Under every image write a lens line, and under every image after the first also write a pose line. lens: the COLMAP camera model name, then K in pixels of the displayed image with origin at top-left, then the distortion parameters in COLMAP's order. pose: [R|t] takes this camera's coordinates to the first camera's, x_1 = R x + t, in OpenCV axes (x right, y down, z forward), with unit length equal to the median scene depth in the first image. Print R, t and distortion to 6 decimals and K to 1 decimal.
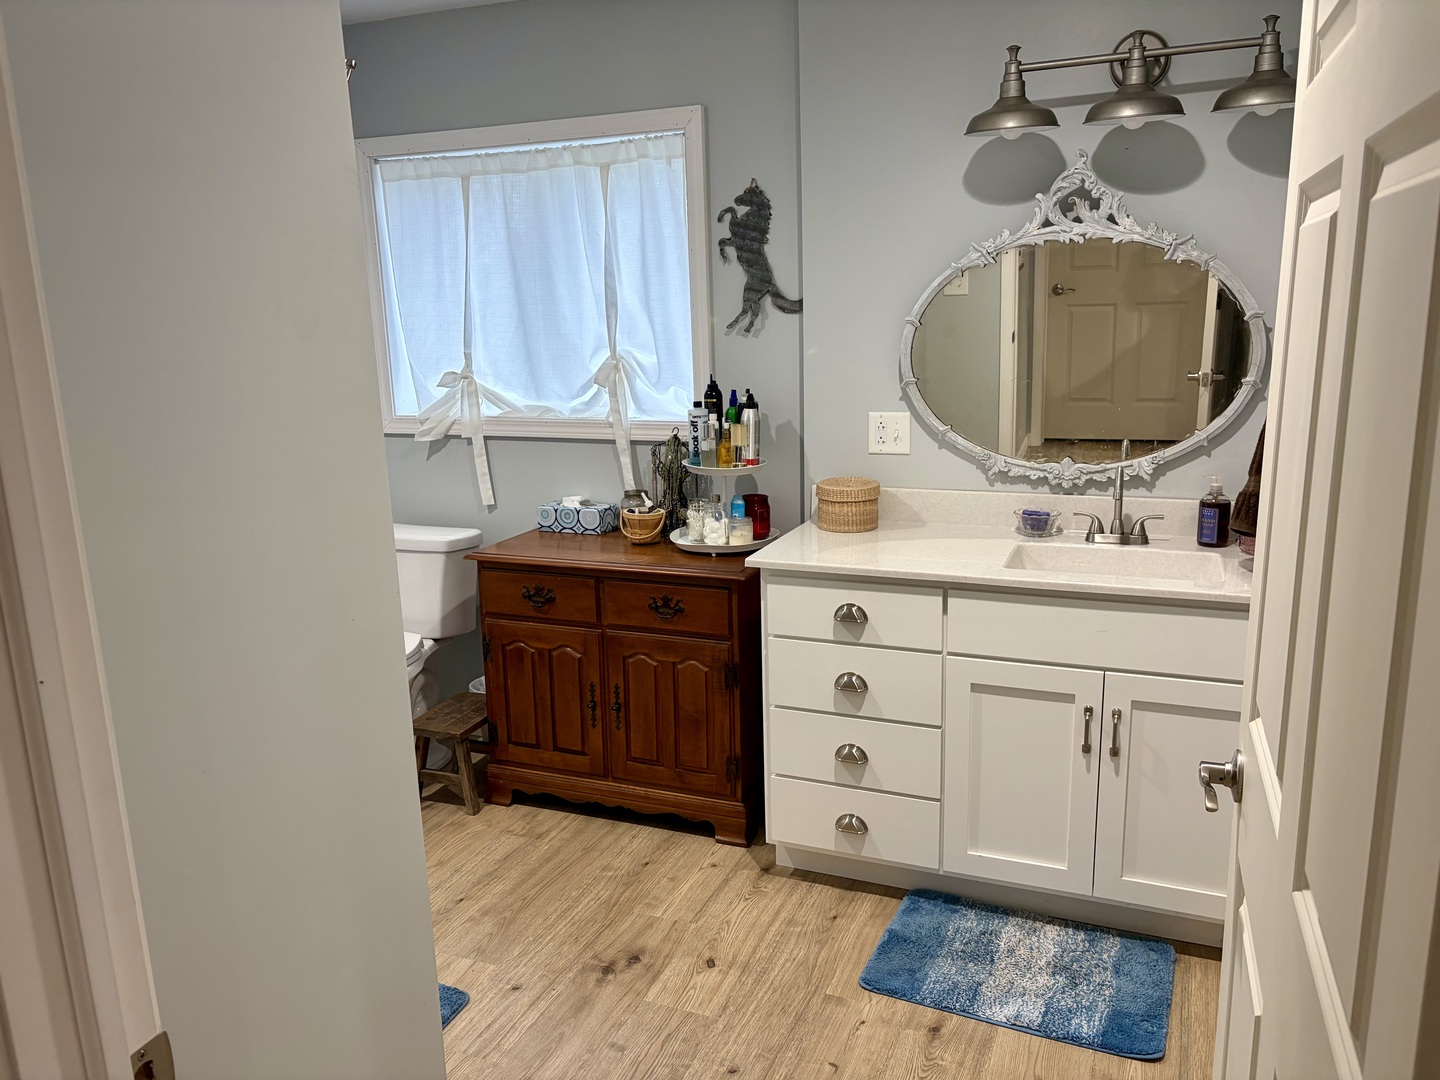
lens RADIAL K [[1087.6, 0, 723.1], [0, 1087.6, 543.6], [0, 0, 1]] dist [0.055150, -0.060955]
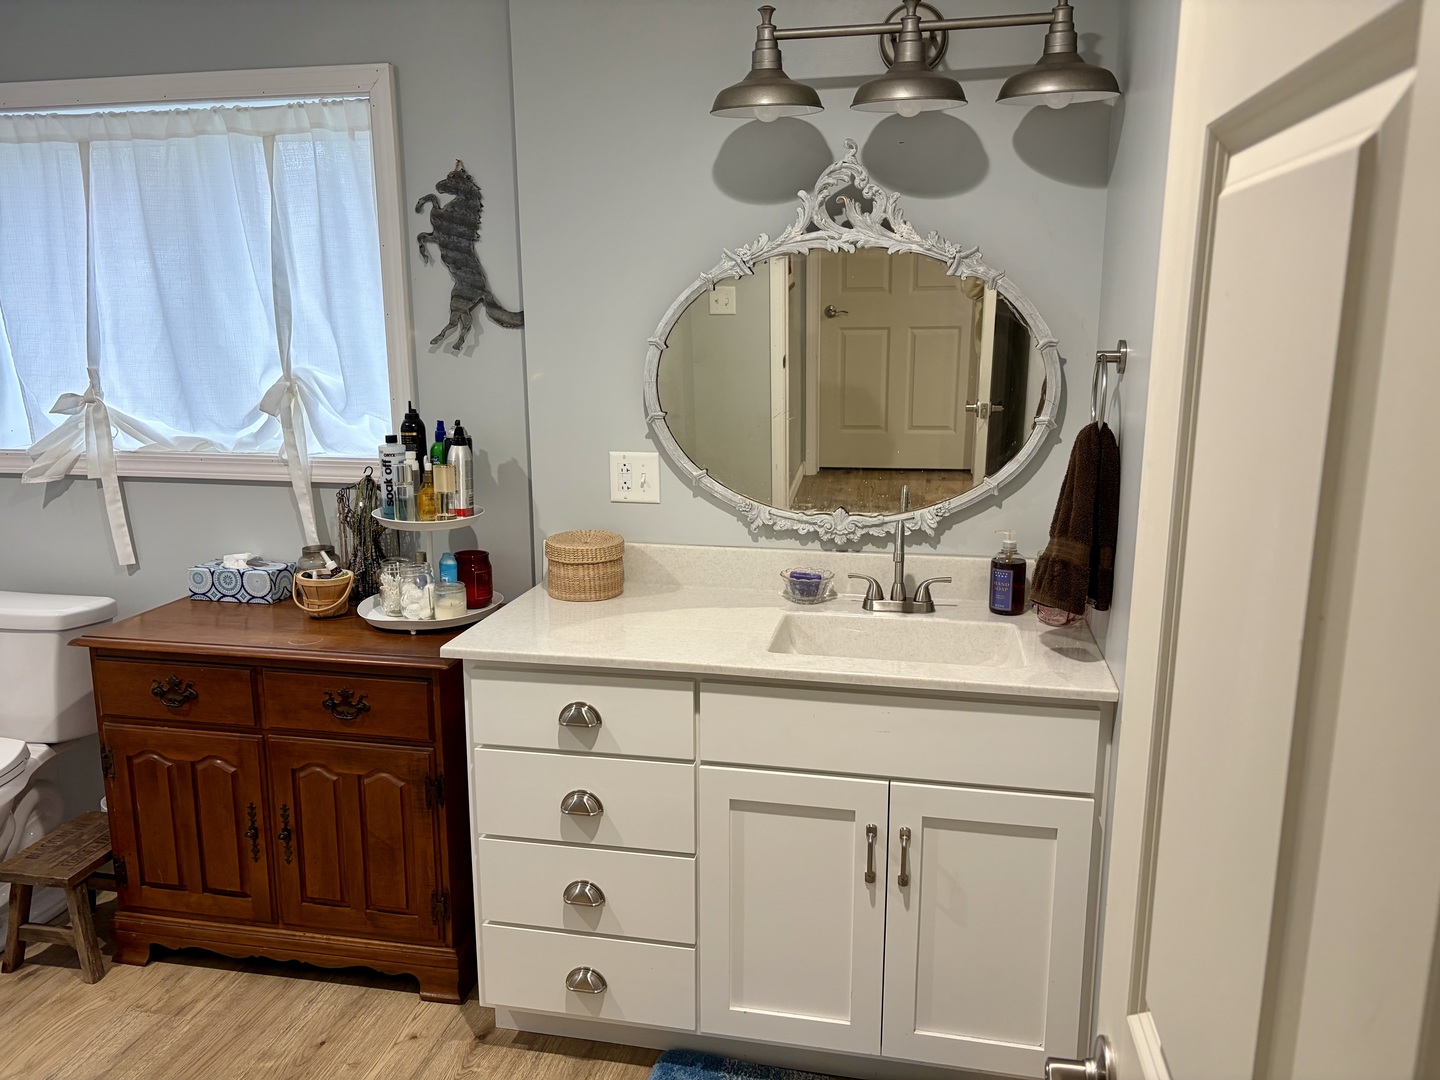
lens RADIAL K [[1087.6, 0, 711.7], [0, 1087.6, 542.5], [0, 0, 1]] dist [0.055150, -0.060955]
pose [[0.983051, -0.015106, 0.182709, 0.061102], [0.017488, 0.999782, -0.011430, -0.042350], [-0.182496, 0.014432, 0.983101, 0.187558]]
